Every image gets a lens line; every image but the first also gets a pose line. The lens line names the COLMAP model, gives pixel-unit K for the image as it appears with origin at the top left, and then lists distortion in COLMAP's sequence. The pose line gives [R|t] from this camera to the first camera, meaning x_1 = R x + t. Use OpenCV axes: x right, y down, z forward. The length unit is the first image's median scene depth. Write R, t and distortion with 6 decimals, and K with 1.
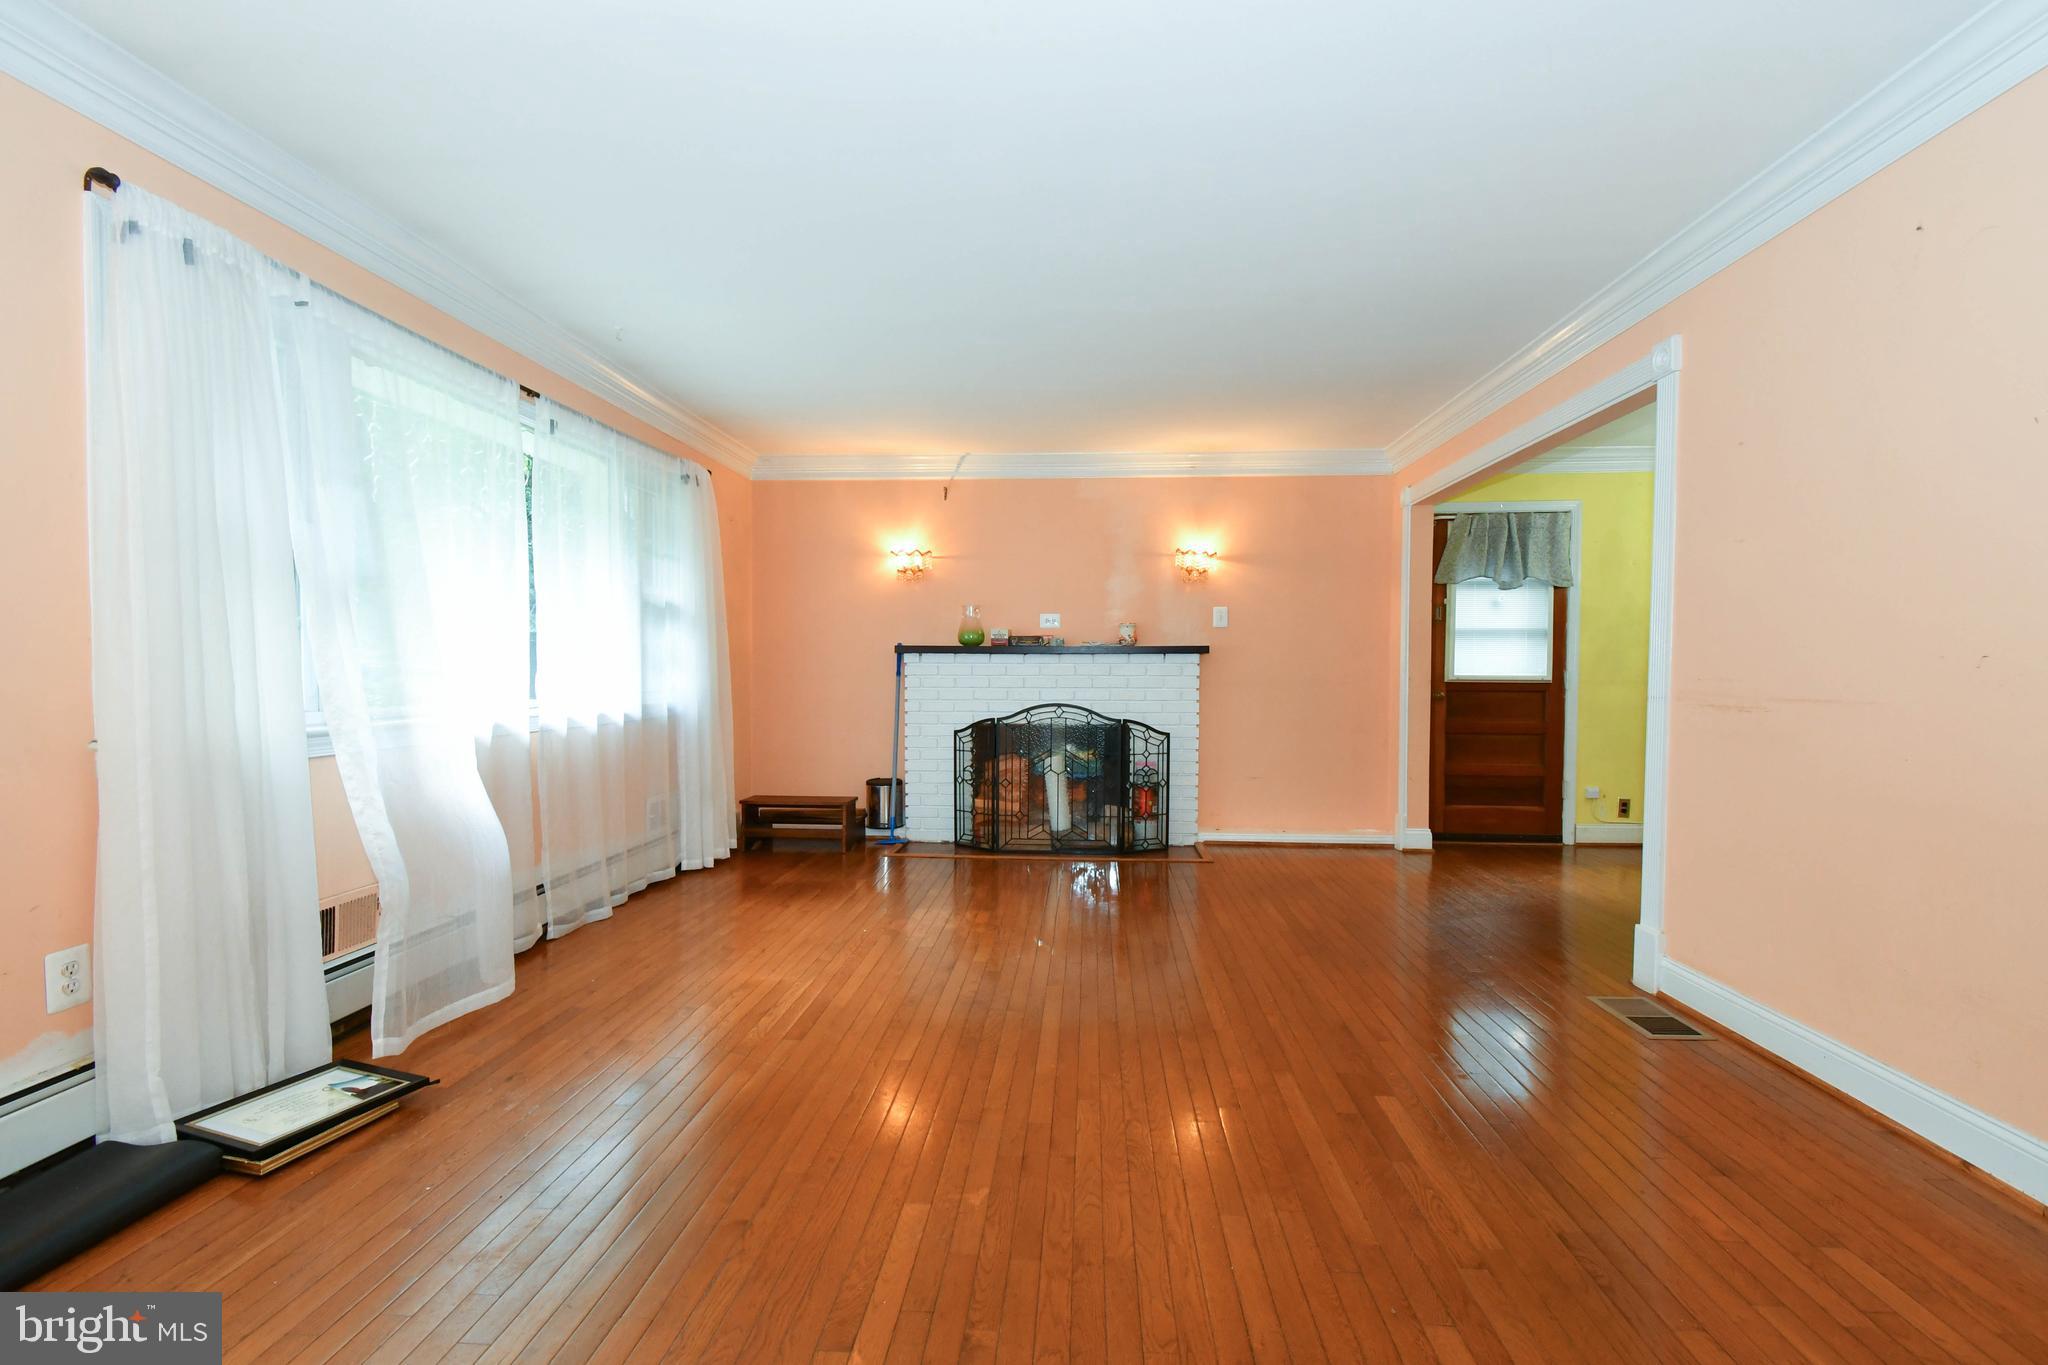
lens RADIAL K [[903.6, 0, 1021.5], [0, 903.6, 688.2], [0, 0, 1]] dist [0.001199, 0.000028]
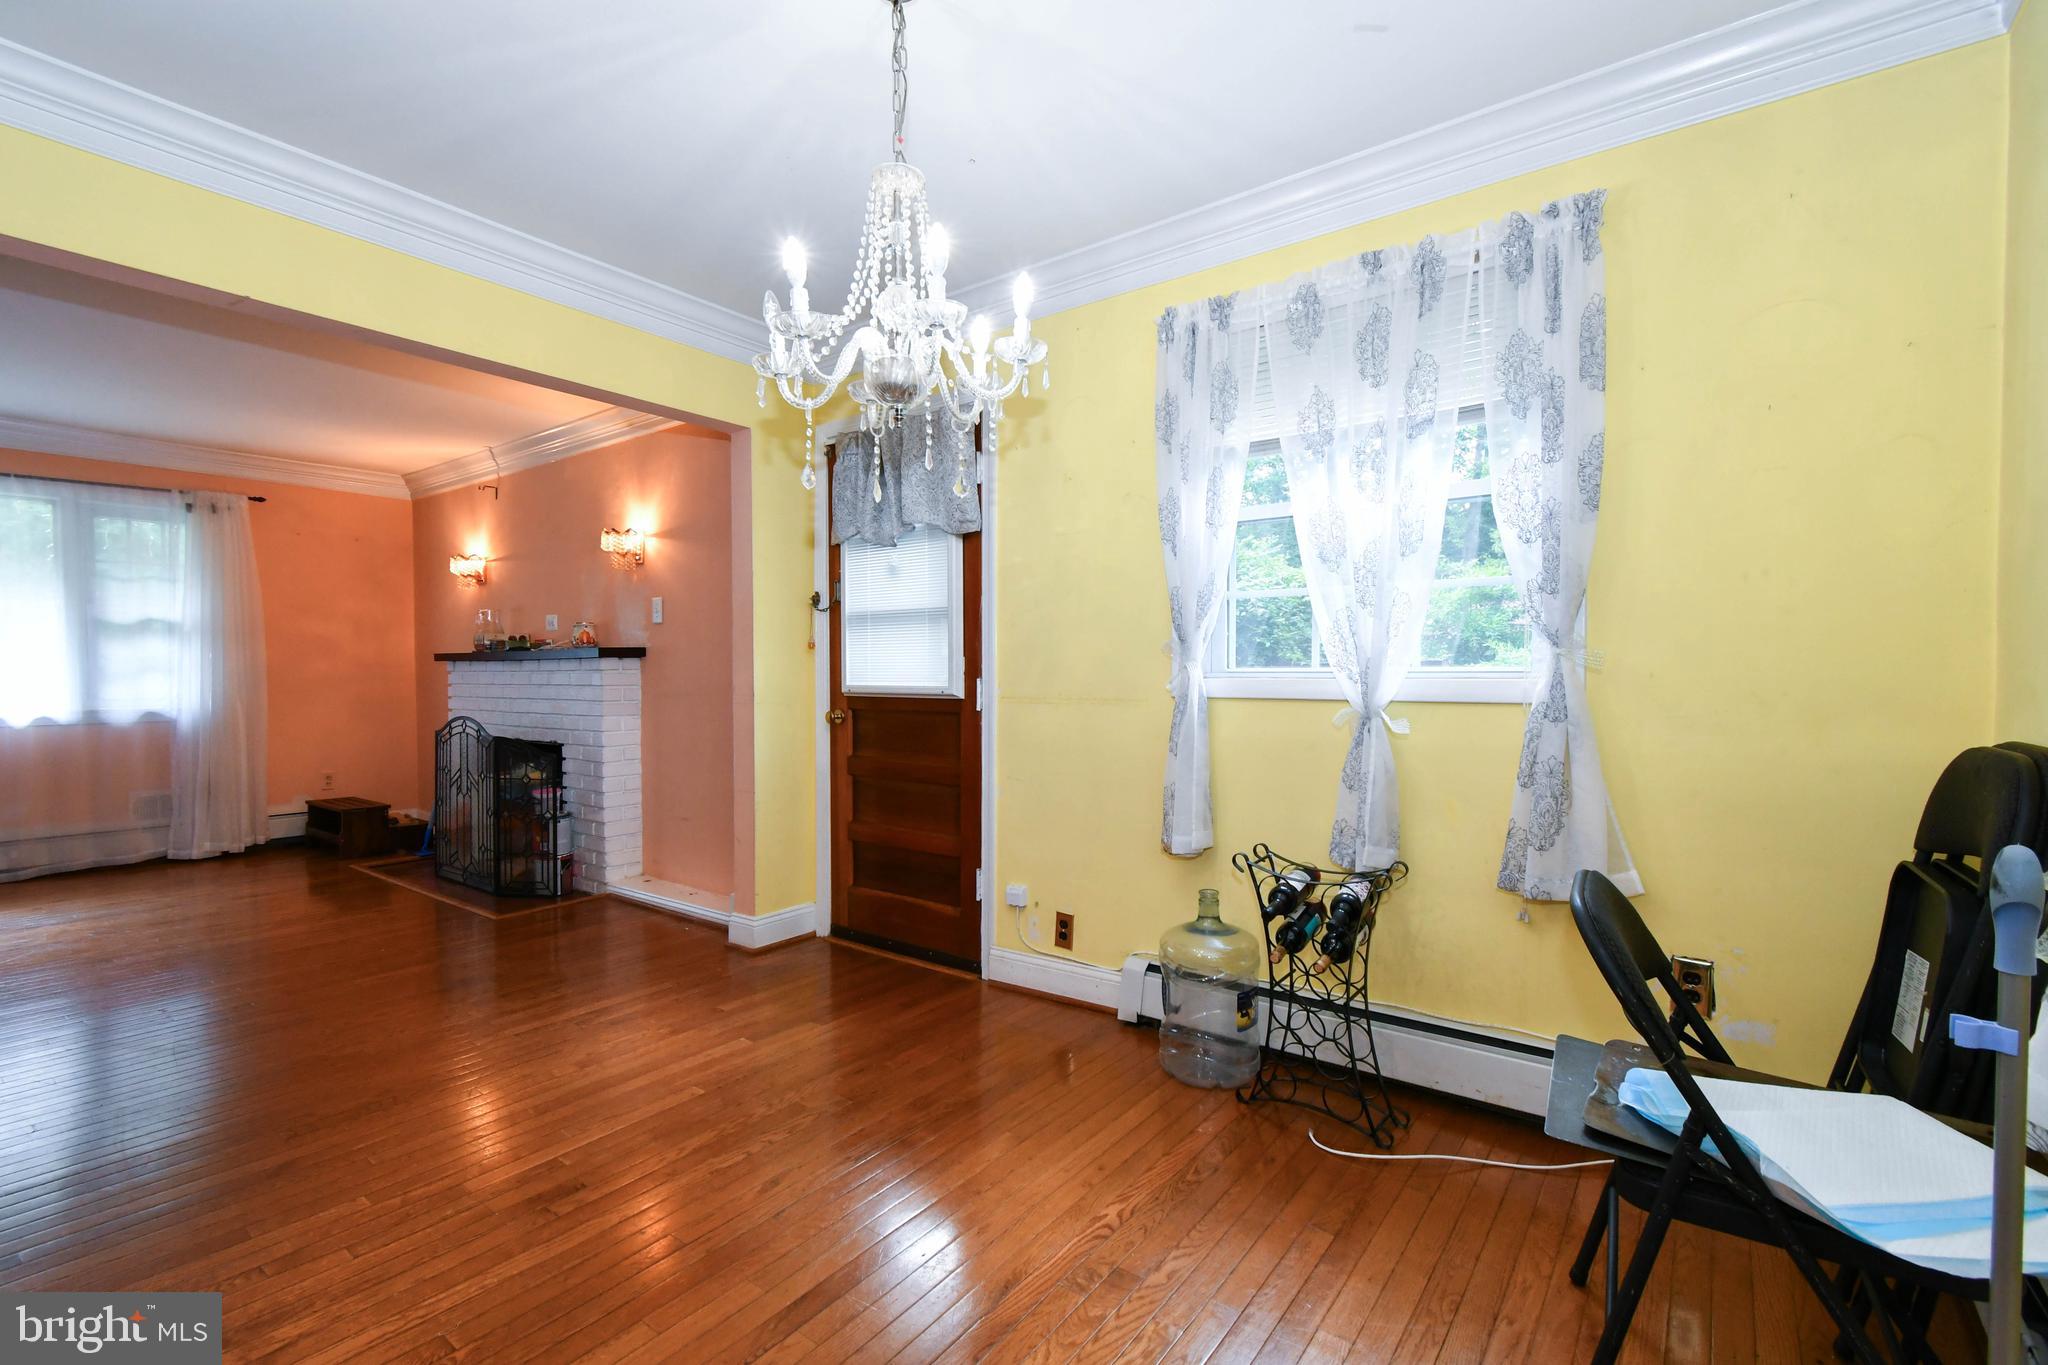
lens RADIAL K [[903.6, 0, 1021.5], [0, 903.6, 688.2], [0, 0, 1]] dist [0.001199, 0.000028]
pose [[0.841767, 0.004674, -0.539820, 0.958368], [-0.008349, 0.999956, -0.004361, -0.011108], [0.539776, 0.008178, 0.841769, 0.539293]]
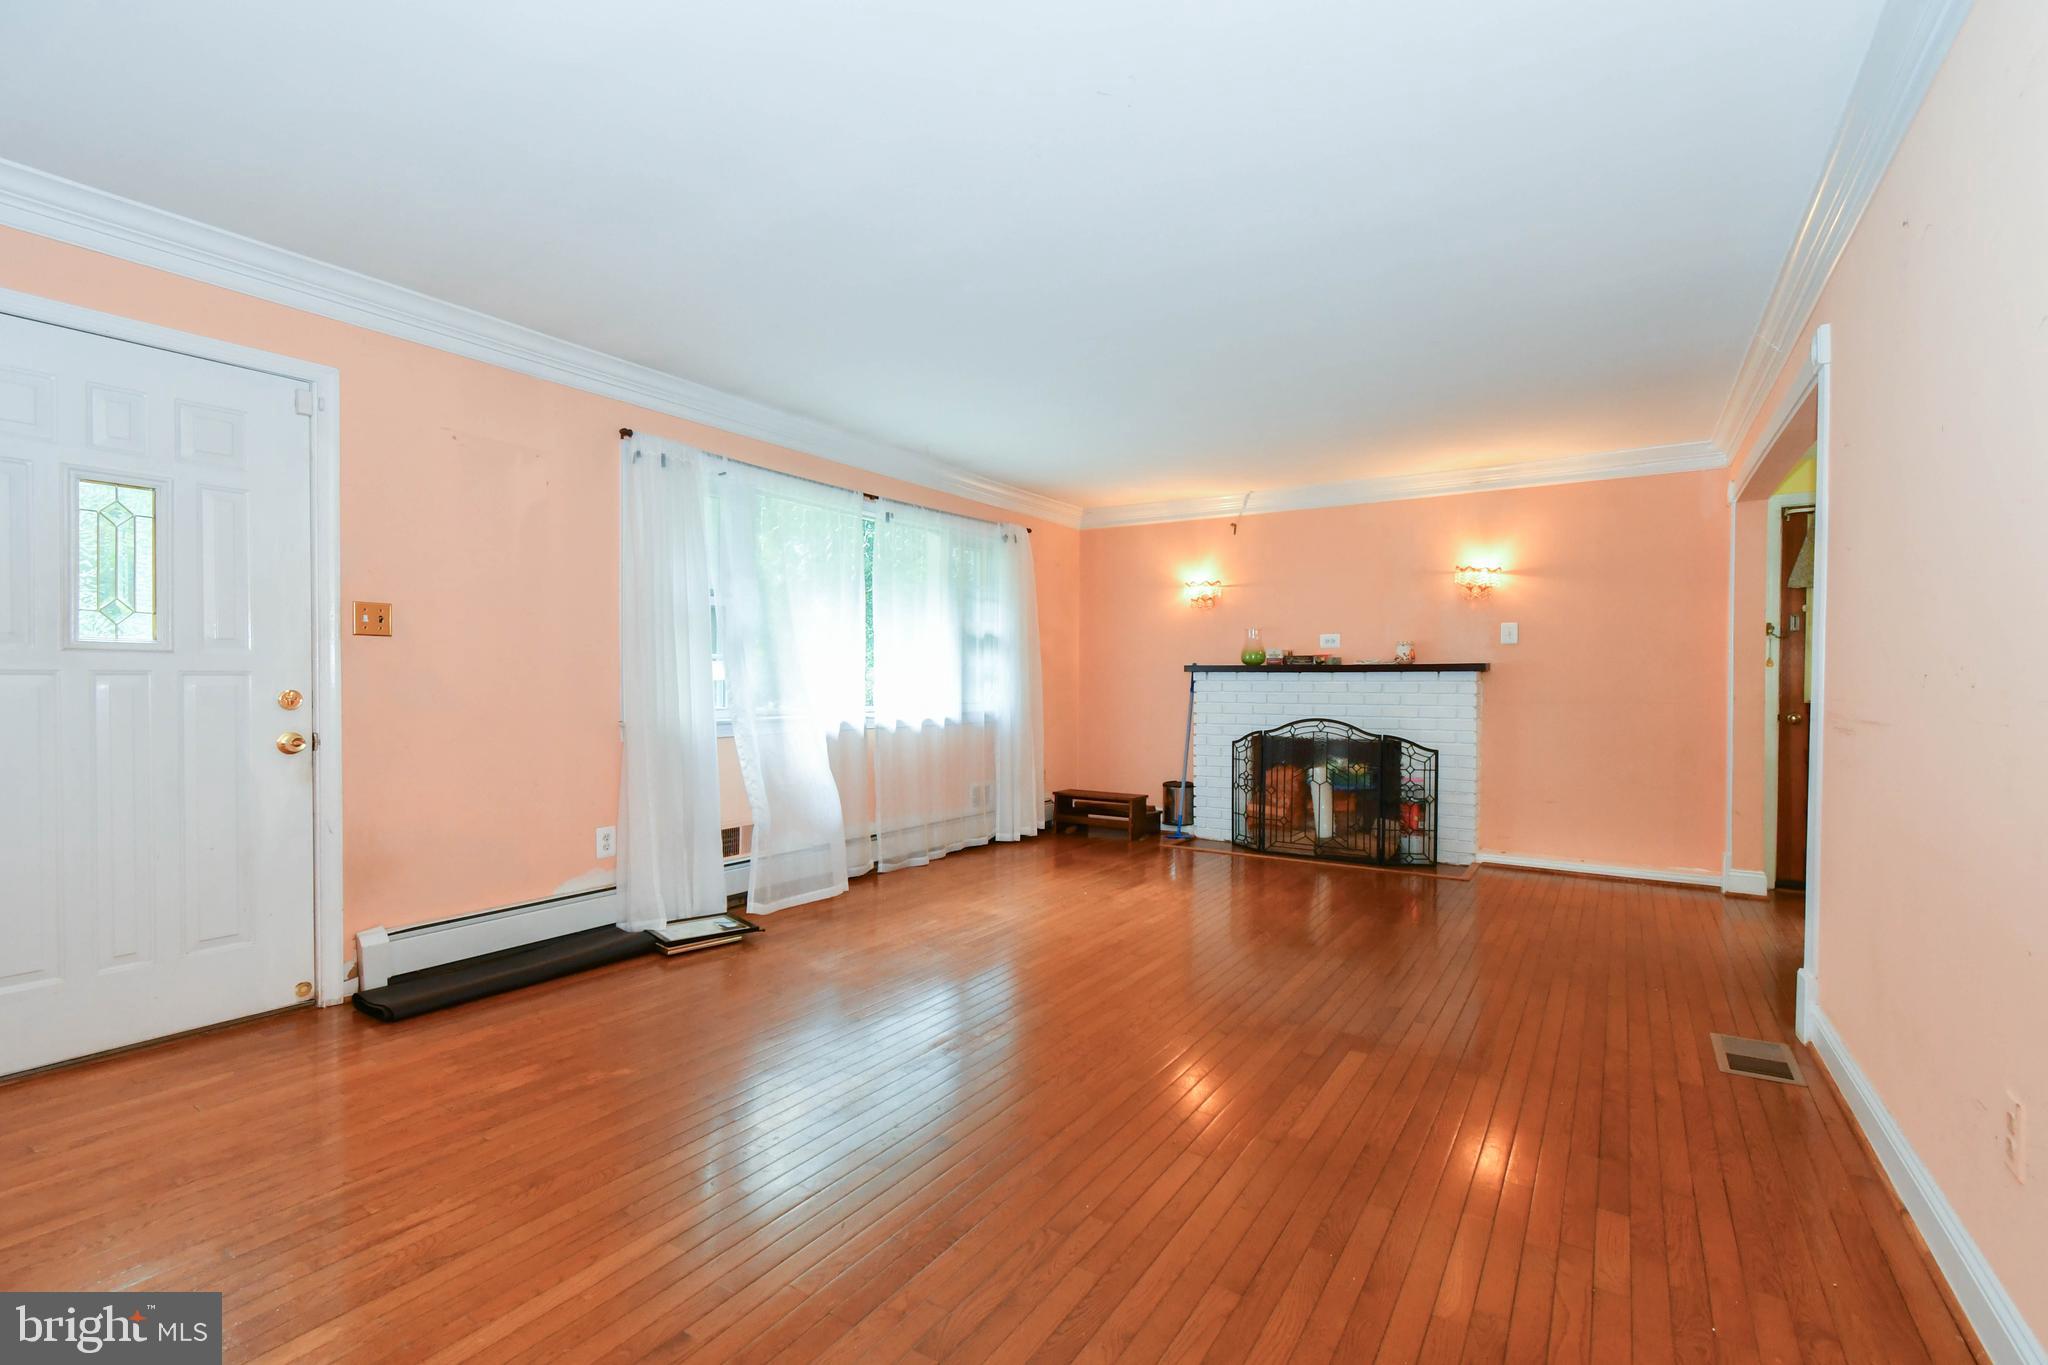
lens RADIAL K [[899.7, 0, 1026.1], [0, 899.7, 692.7], [0, 0, 1]] dist [-0.001118, 0.000175]
pose [[0.877207, 0.006577, -0.480067, 0.240507], [-0.012870, 0.999869, -0.009818, 0.001167], [0.479940, 0.014791, 0.877177, -0.098684]]
